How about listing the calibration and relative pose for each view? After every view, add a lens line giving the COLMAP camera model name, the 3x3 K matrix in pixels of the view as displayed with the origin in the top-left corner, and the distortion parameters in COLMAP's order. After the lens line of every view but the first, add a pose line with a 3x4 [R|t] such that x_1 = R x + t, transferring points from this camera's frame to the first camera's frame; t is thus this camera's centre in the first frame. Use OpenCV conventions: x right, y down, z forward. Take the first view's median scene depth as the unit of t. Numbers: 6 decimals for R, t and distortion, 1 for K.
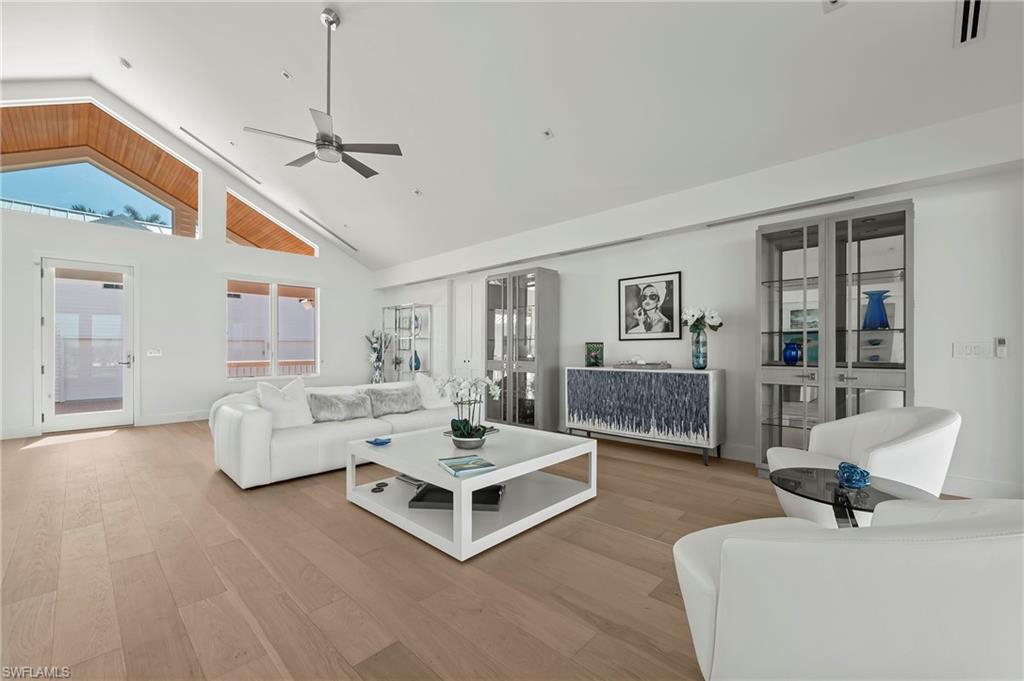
lens RADIAL K [[414.4, 0, 516.9], [0, 414.4, 347.3], [0, 0, 1]] dist [-0.007003, -0.000568]
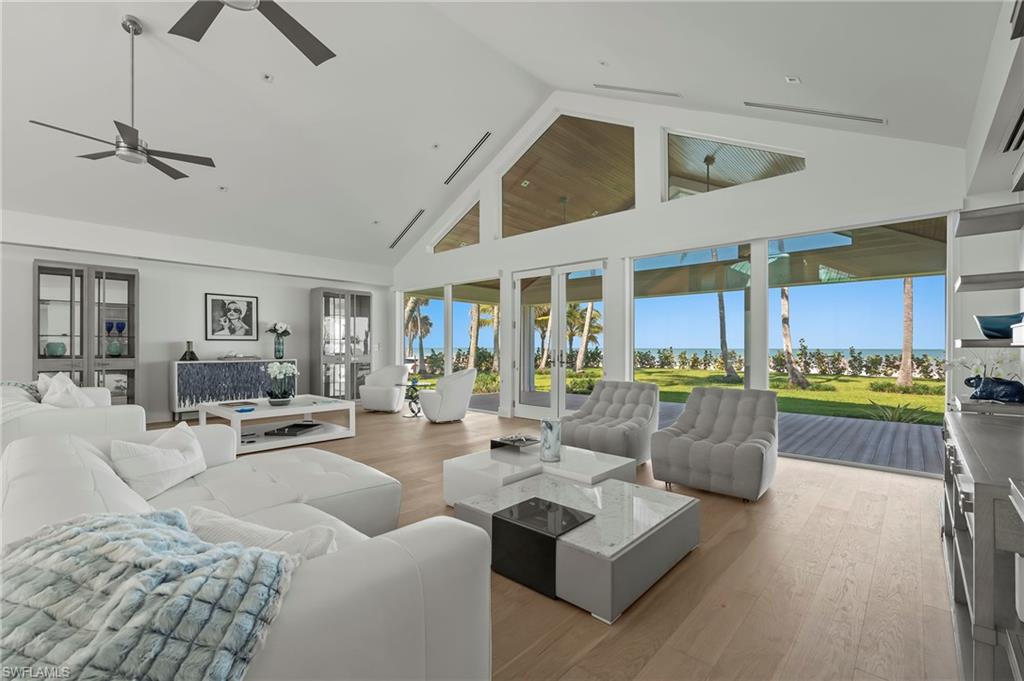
lens RADIAL K [[455.6, 0, 517.0], [0, 455.6, 350.1], [0, 0, 1]] dist [0.021942, 0.000158]
pose [[0.008076, -0.005998, 0.999949, -1.303407], [-0.005016, 0.999969, 0.006039, 0.001168], [-0.999955, -0.005064, 0.008046, 0.012245]]
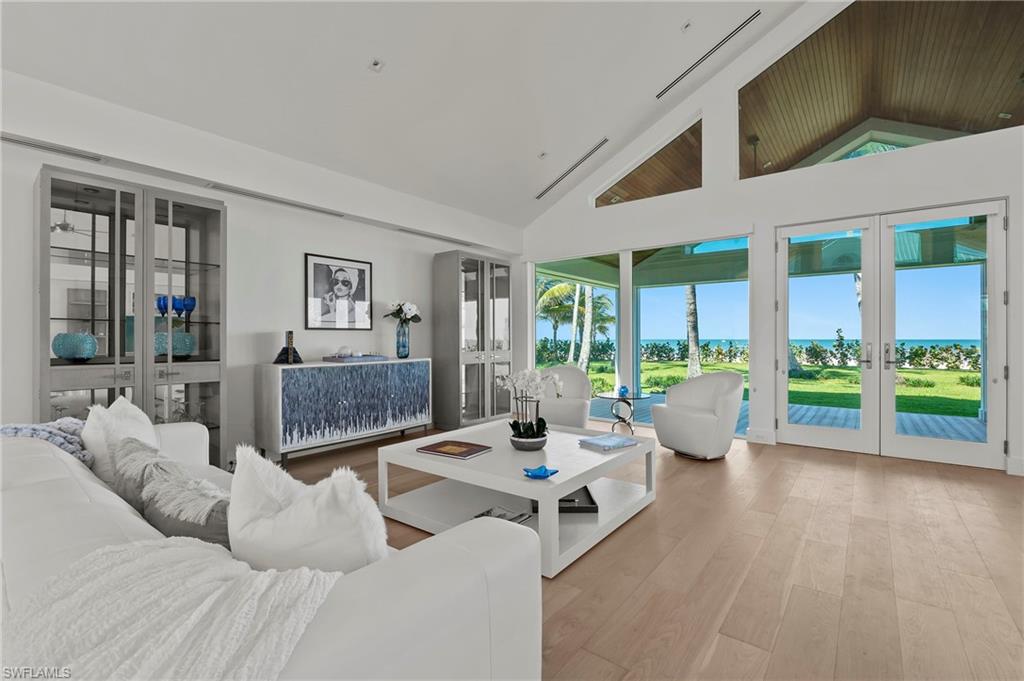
lens RADIAL K [[455.6, 0, 513.3], [0, 455.6, 339.3], [0, 0, 1]] dist [0.021942, 0.000158]
pose [[-0.079308, -0.000214, 0.996850, -0.729986], [-0.001720, 0.999999, 0.000078, 0.002188], [-0.996849, -0.001709, -0.079308, 0.735054]]
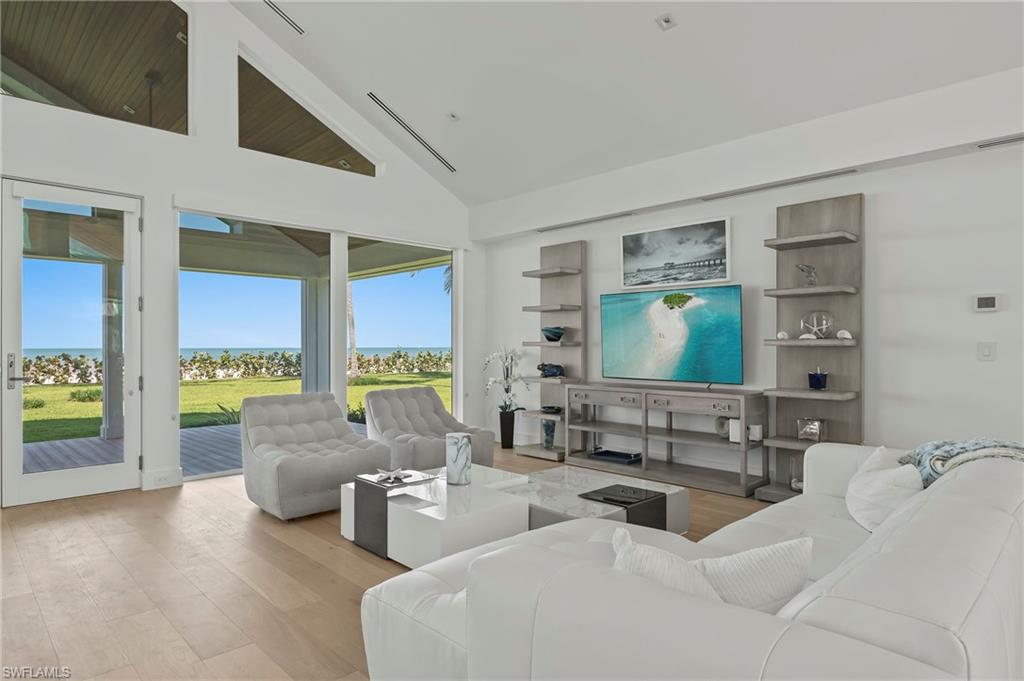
lens RADIAL K [[597.3, 0, 518.0], [0, 597.3, 345.4], [0, 0, 1]] dist [0.000043, -0.000768]
pose [[-0.997879, 0.003075, 0.065023, -0.671146], [0.002816, 0.999988, -0.004074, 0.002470], [-0.065035, -0.003882, -0.997875, 0.749591]]
